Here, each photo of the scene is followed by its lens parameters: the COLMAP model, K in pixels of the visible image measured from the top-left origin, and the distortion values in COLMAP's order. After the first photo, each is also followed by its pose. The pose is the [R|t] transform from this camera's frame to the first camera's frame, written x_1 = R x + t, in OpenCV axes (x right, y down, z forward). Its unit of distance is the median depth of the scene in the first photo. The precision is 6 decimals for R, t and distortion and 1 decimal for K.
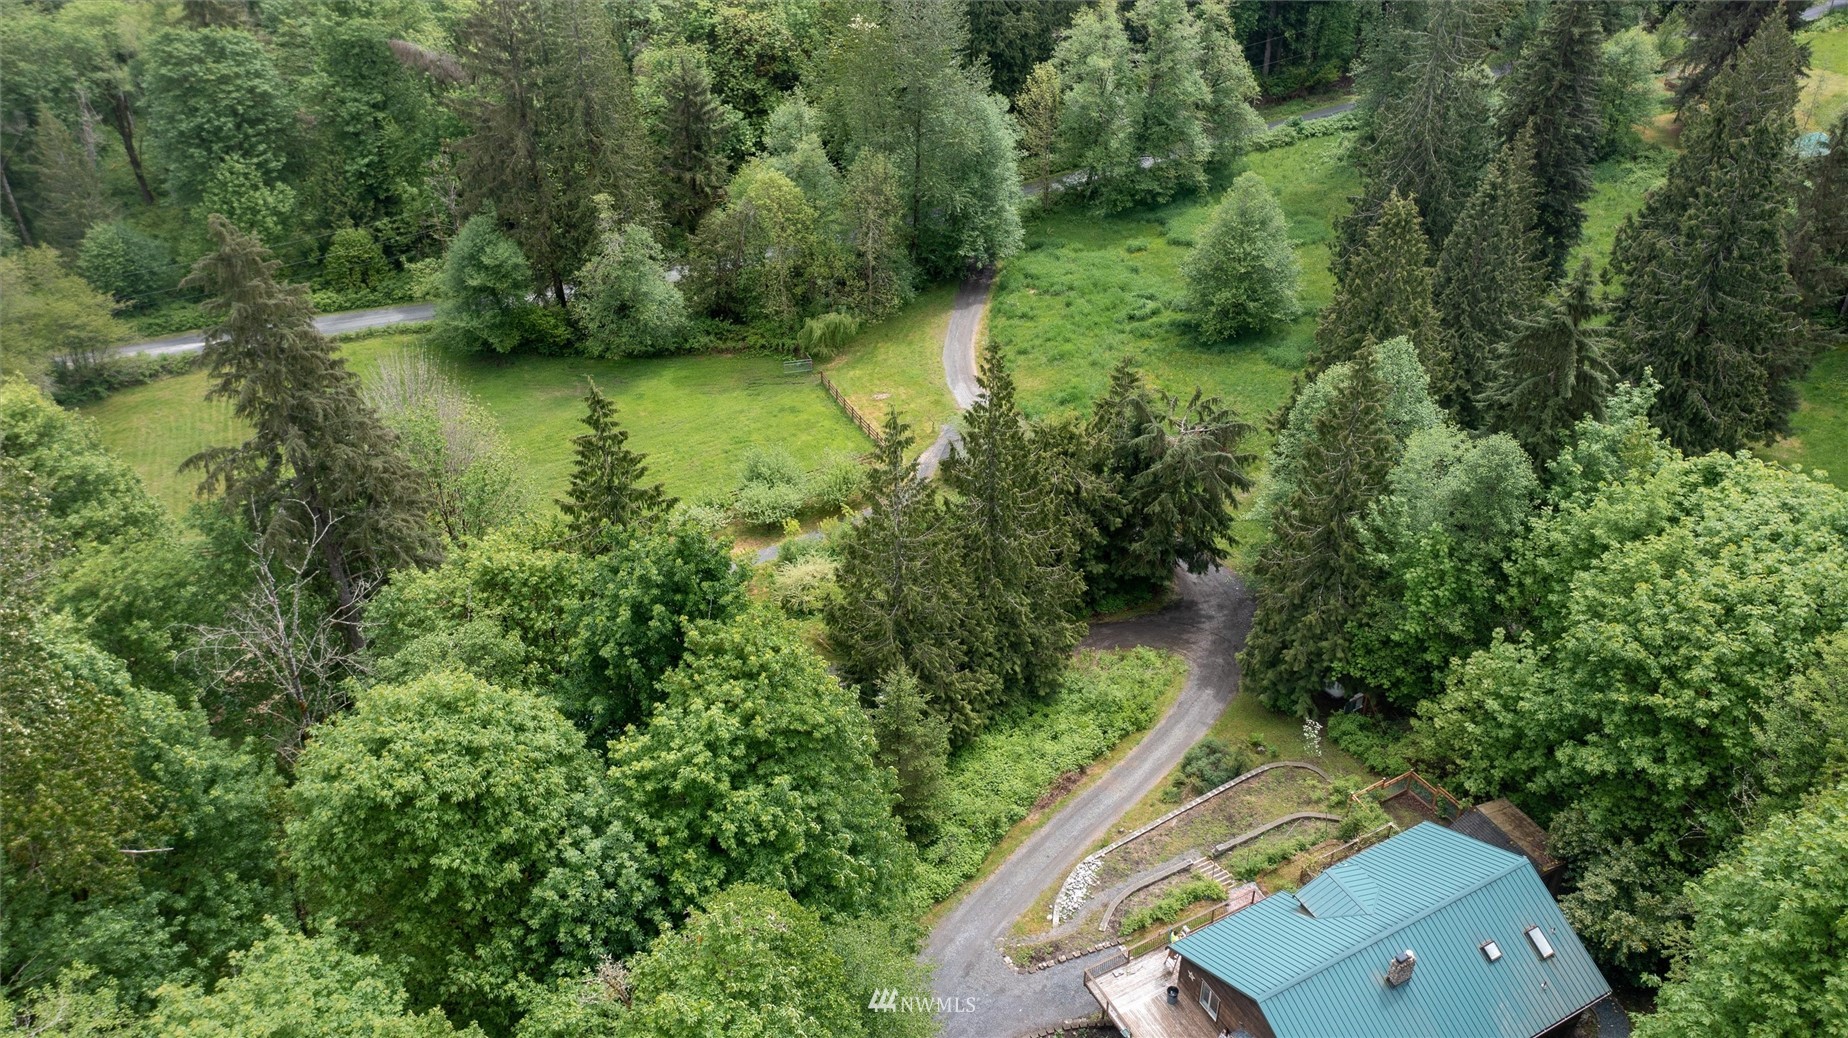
lens RADIAL K [[1511.6, 0, 924.0], [0, 1511.6, 519.0], [0, 0, 1]] dist [-0.004340, 0.006972]
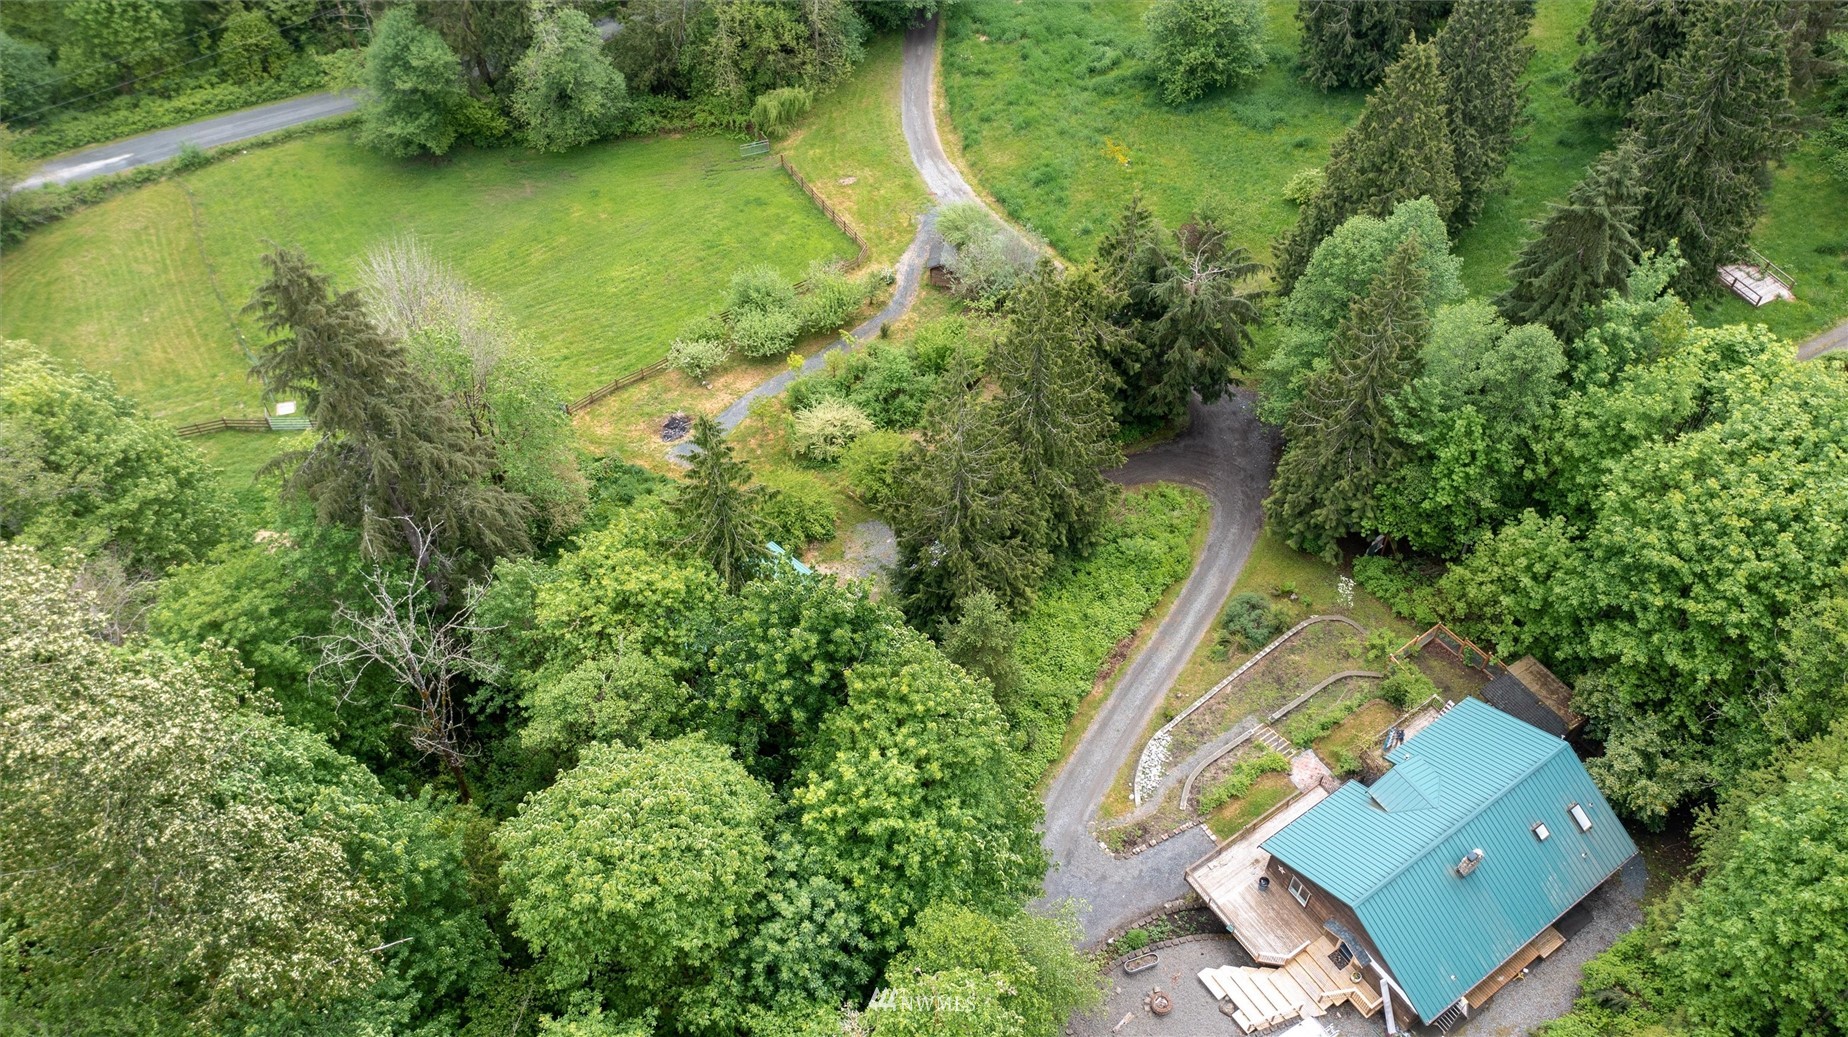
lens RADIAL K [[1511.6, 0, 924.0], [0, 1511.6, 518.5], [0, 0, 1]] dist [-0.004340, 0.006972]
pose [[0.993296, -0.091374, 0.070810, -0.125307], [0.069488, 0.961477, 0.265958, -0.233440], [-0.092384, -0.259255, 0.961380, -0.002225]]
